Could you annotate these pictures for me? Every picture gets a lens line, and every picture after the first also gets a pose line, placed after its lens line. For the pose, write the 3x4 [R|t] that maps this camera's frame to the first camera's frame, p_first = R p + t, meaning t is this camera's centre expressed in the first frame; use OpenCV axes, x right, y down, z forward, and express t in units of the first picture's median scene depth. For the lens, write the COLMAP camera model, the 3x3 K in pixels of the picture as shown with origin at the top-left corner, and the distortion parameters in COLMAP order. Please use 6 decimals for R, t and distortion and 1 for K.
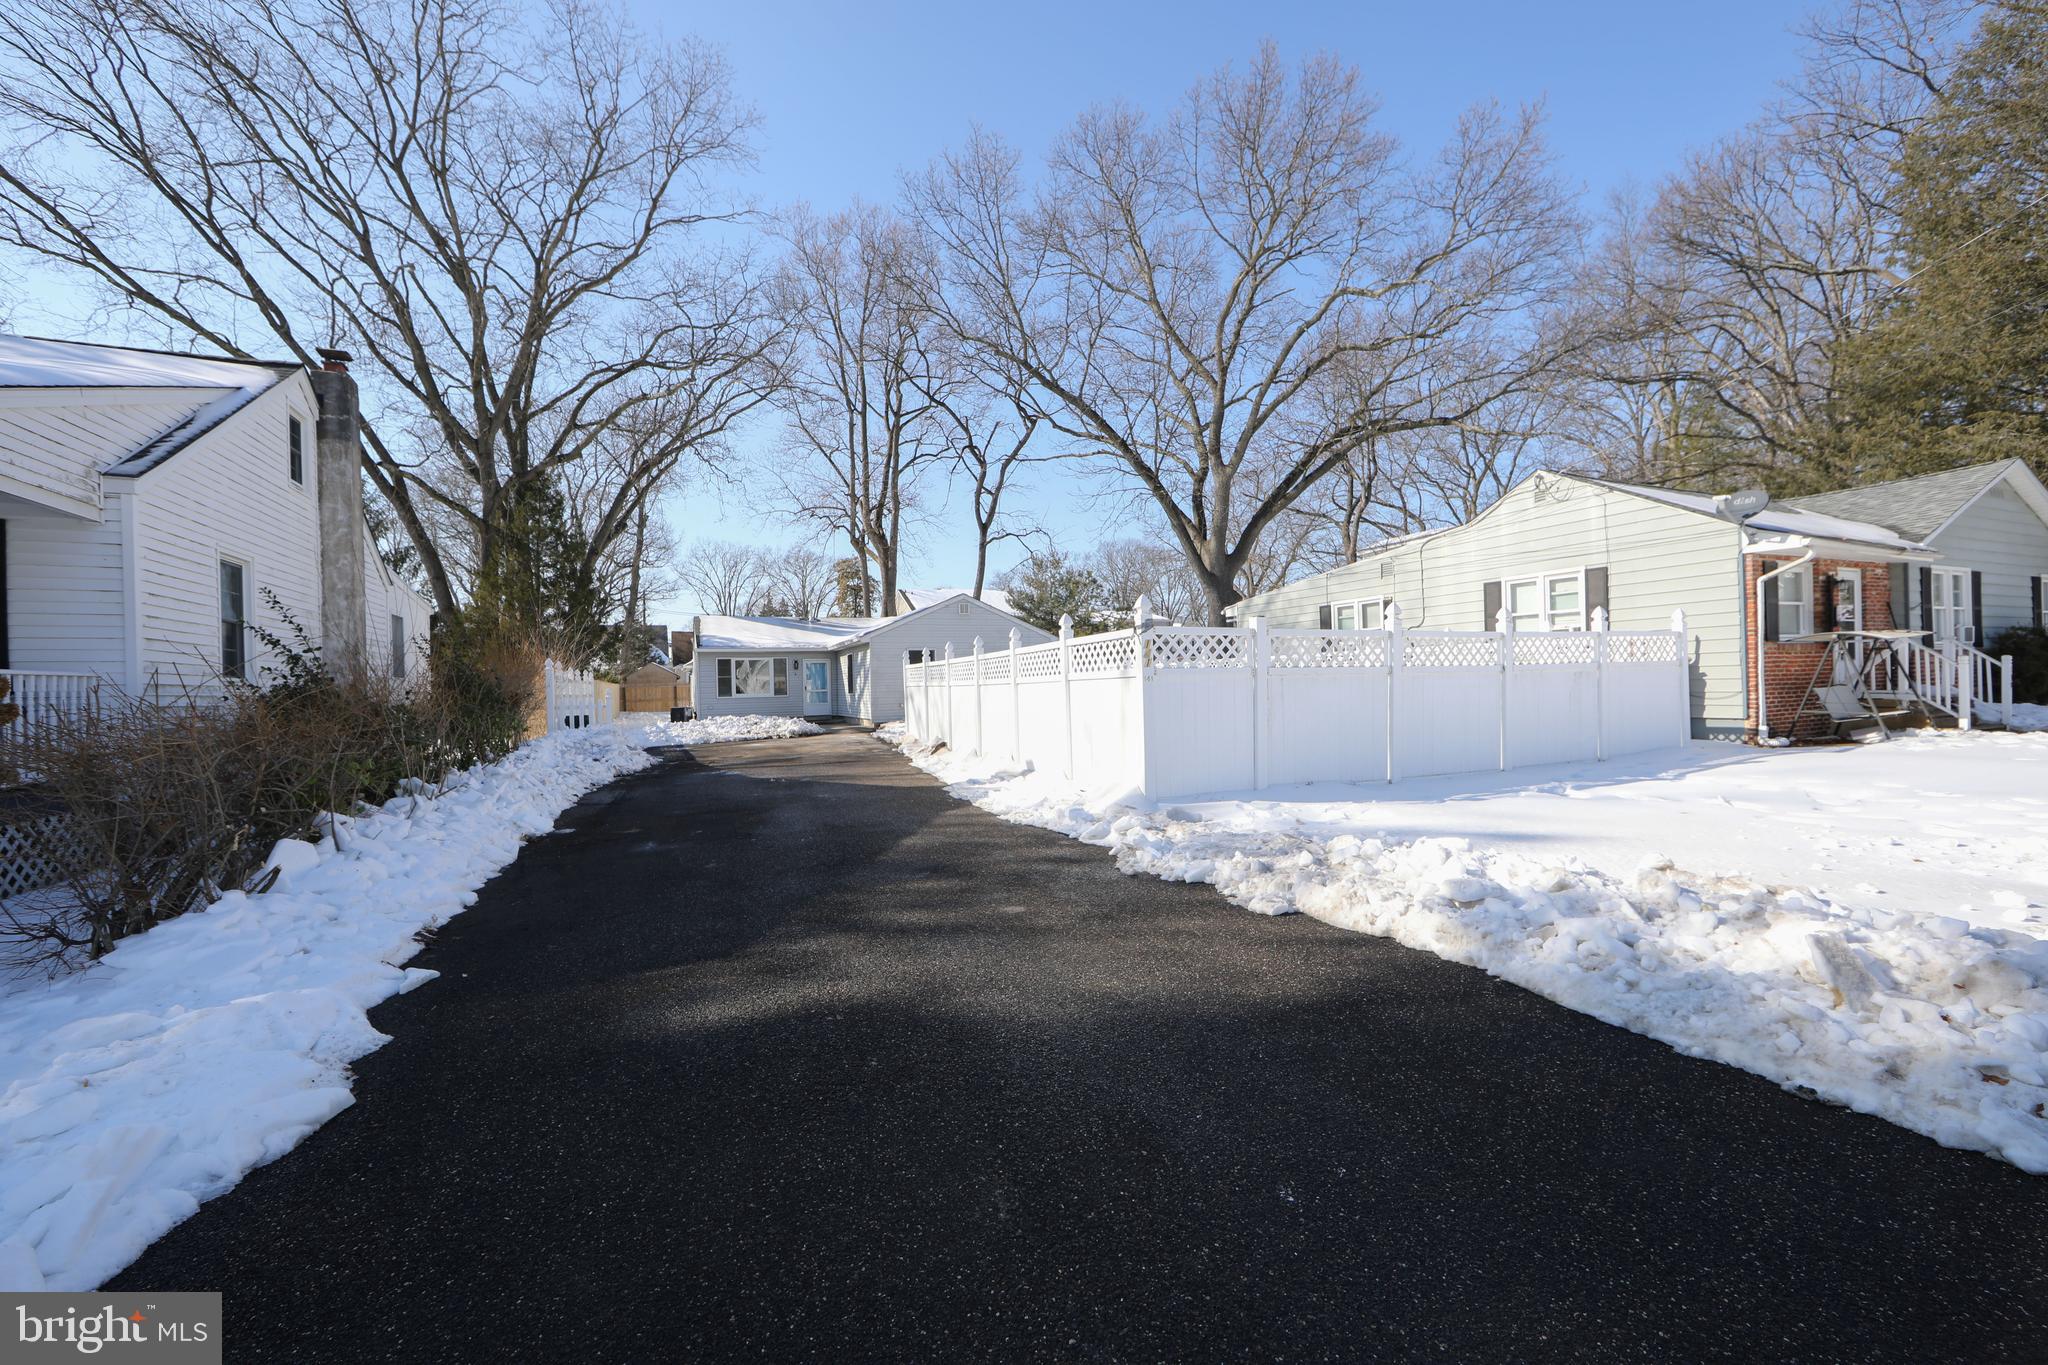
lens RADIAL K [[816.7, 0, 1024.0], [0, 816.7, 682.5], [0, 0, 1]] dist [-0.001788, -0.000165]
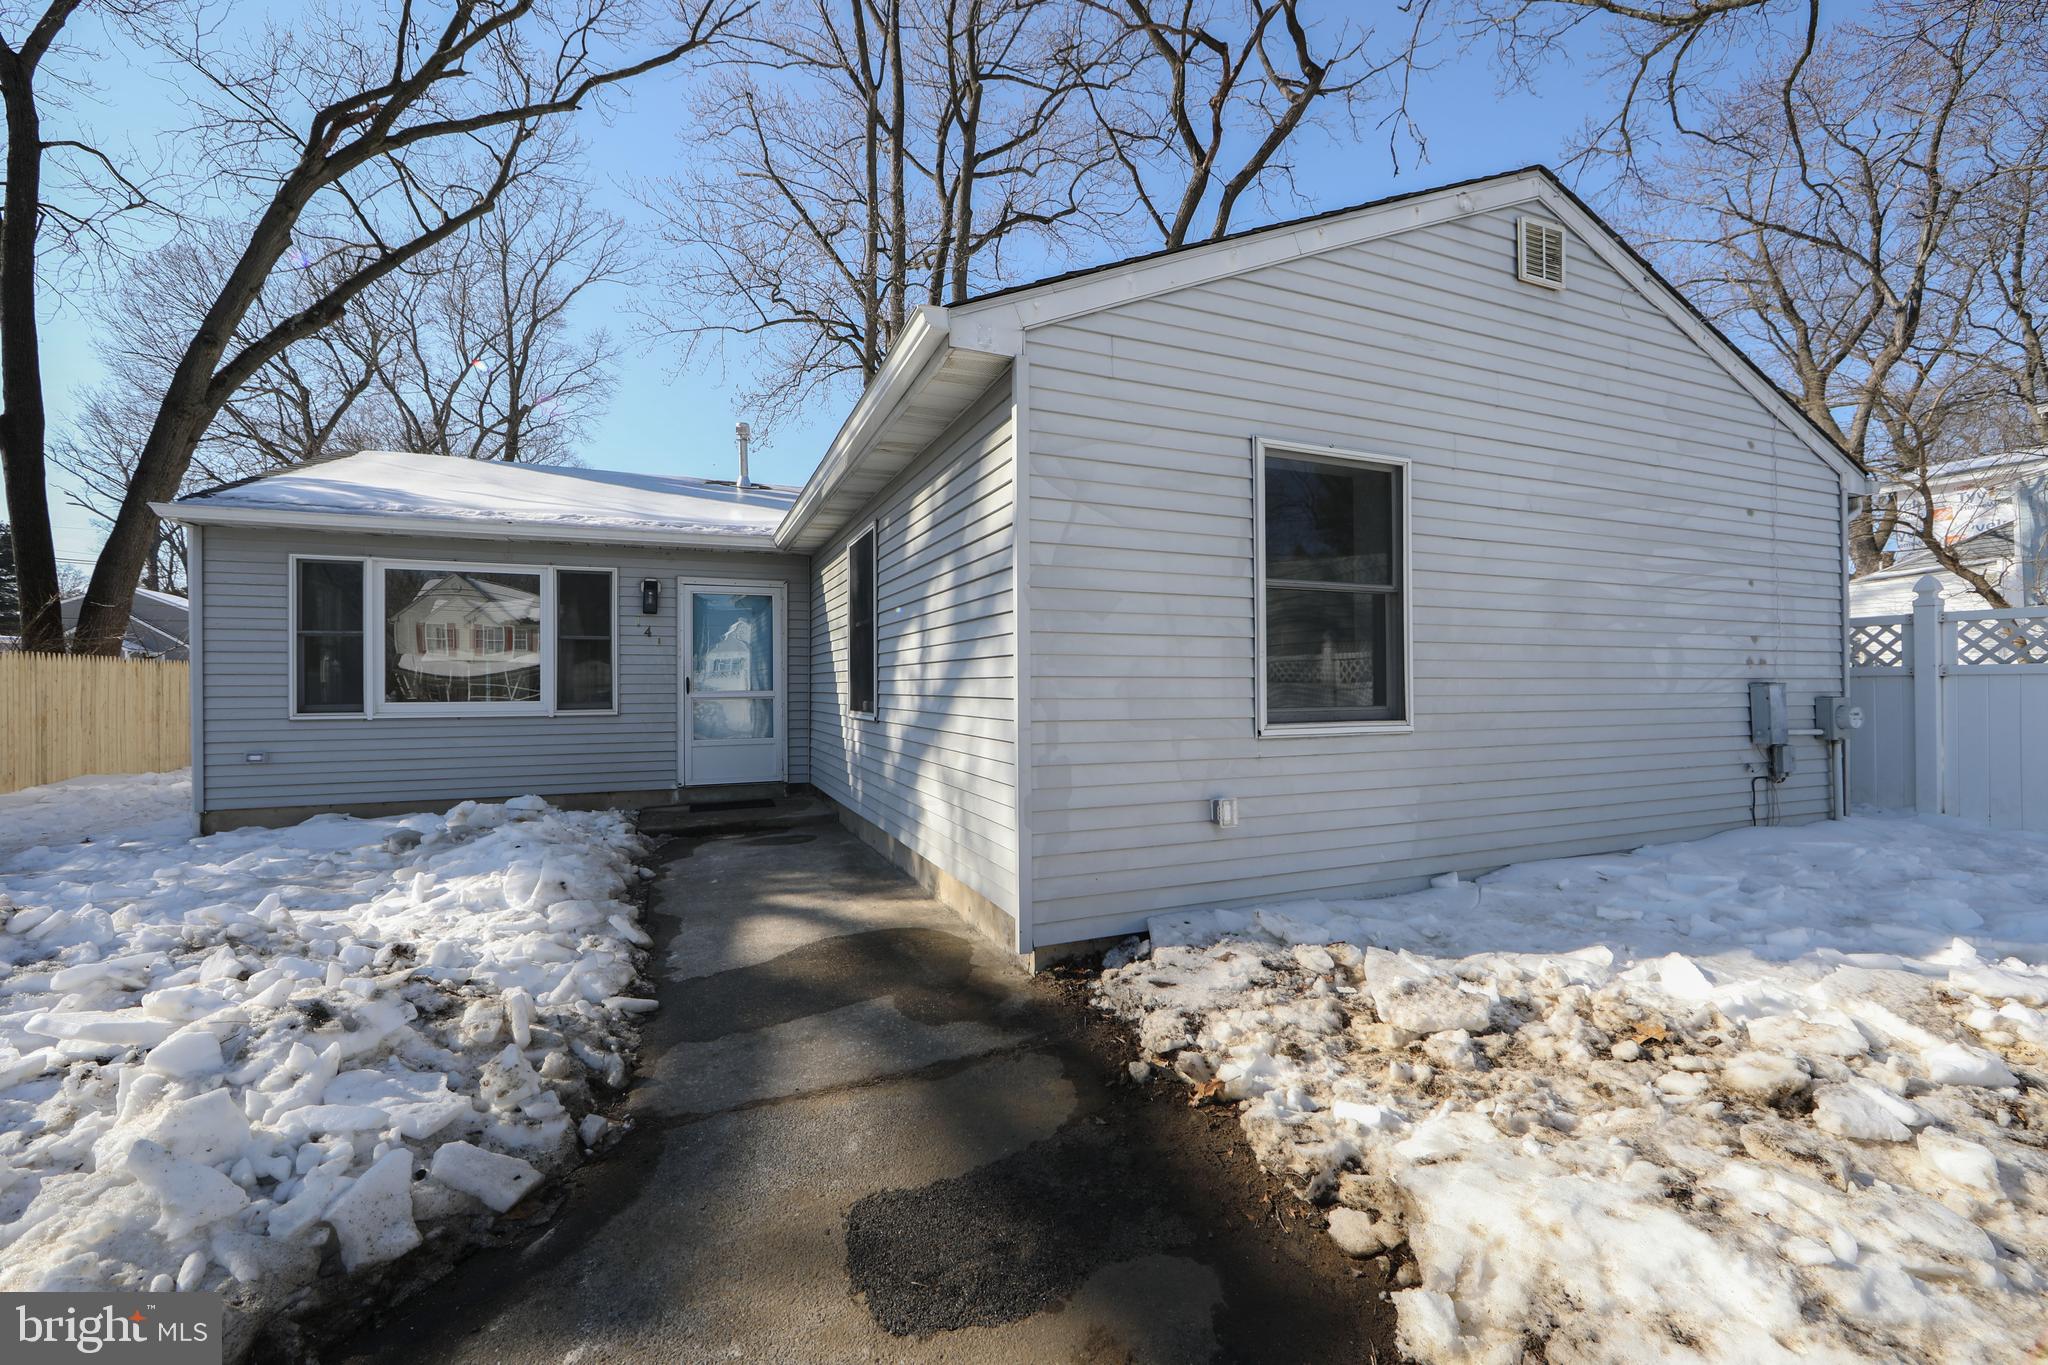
lens RADIAL K [[800.5, 0, 1028.5], [0, 800.5, 684.4], [0, 0, 1]] dist [-0.002087, -0.000679]
pose [[0.999542, 0.028087, 0.011307, -0.162682], [-0.027786, 0.999276, -0.025991, 0.008979], [-0.012029, 0.025665, 0.999598, 0.748924]]
